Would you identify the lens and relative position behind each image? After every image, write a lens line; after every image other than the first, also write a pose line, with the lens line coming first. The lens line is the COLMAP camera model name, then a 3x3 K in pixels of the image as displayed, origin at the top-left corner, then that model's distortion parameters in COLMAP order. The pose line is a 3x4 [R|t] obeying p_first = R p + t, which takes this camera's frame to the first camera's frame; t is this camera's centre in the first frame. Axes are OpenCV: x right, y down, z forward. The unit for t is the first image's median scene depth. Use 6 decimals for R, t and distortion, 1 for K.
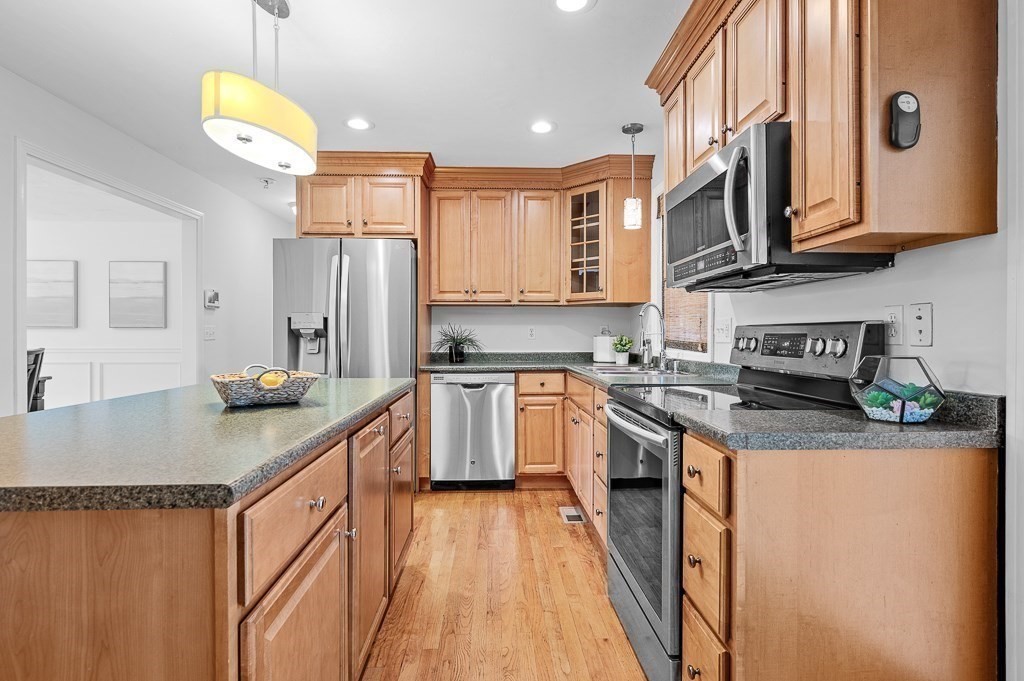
lens RADIAL K [[513.2, 0, 511.0], [0, 513.2, 334.0], [0, 0, 1]] dist [-0.000439, -0.000727]
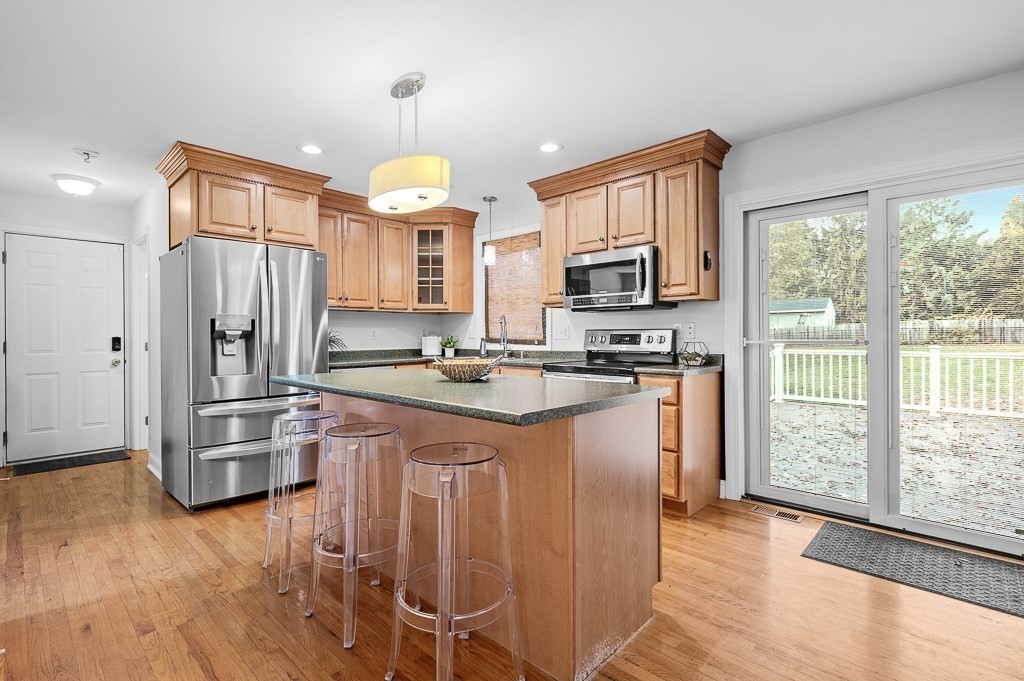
lens RADIAL K [[480.5, 0, 513.0], [0, 480.5, 335.0], [0, 0, 1]] dist [0.004552, 0.000314]
pose [[0.719507, -0.004344, 0.694472, -0.576473], [0.003699, 0.999990, 0.002424, -0.001170], [-0.694476, 0.000825, 0.719516, -0.056623]]
